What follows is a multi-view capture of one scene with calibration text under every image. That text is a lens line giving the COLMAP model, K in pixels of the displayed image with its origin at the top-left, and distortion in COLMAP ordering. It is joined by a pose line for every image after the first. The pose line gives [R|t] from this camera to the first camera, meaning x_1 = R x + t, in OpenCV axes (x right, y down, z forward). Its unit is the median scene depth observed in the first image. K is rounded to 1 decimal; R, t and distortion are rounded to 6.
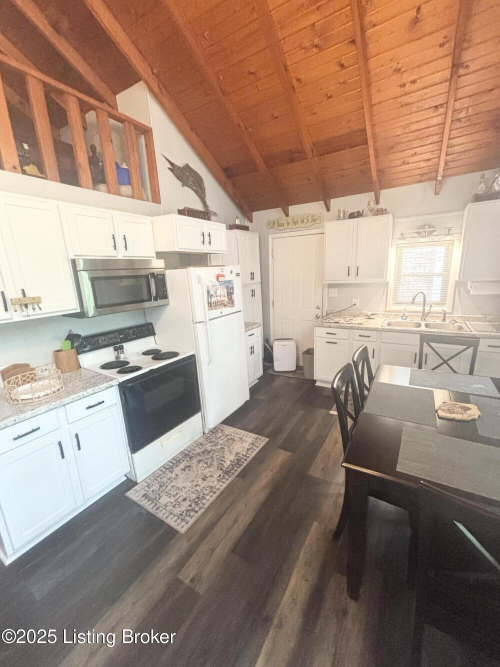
lens RADIAL K [[271.8, 0, 250.0], [0, 271.8, 333.5], [0, 0, 1]] dist [-0.001248, 0.000101]
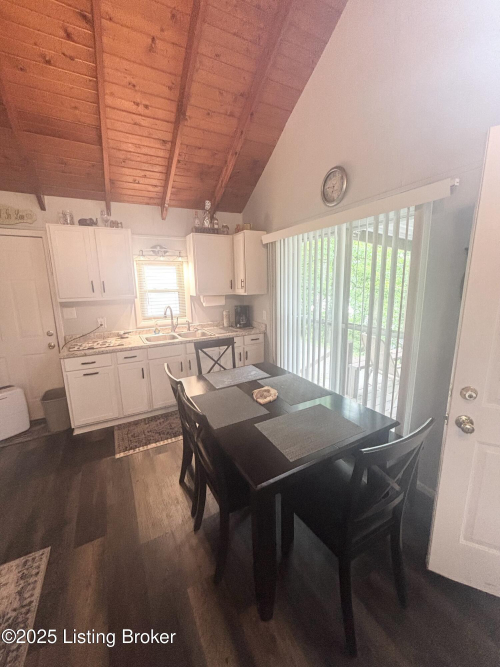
lens RADIAL K [[271.8, 0, 250.0], [0, 271.8, 333.5], [0, 0, 1]] dist [-0.001248, 0.000101]
pose [[0.495251, -0.131093, 0.858802, -0.154892], [0.191976, 0.980625, 0.038981, -0.027077], [-0.847273, 0.145564, 0.510823, 0.190697]]
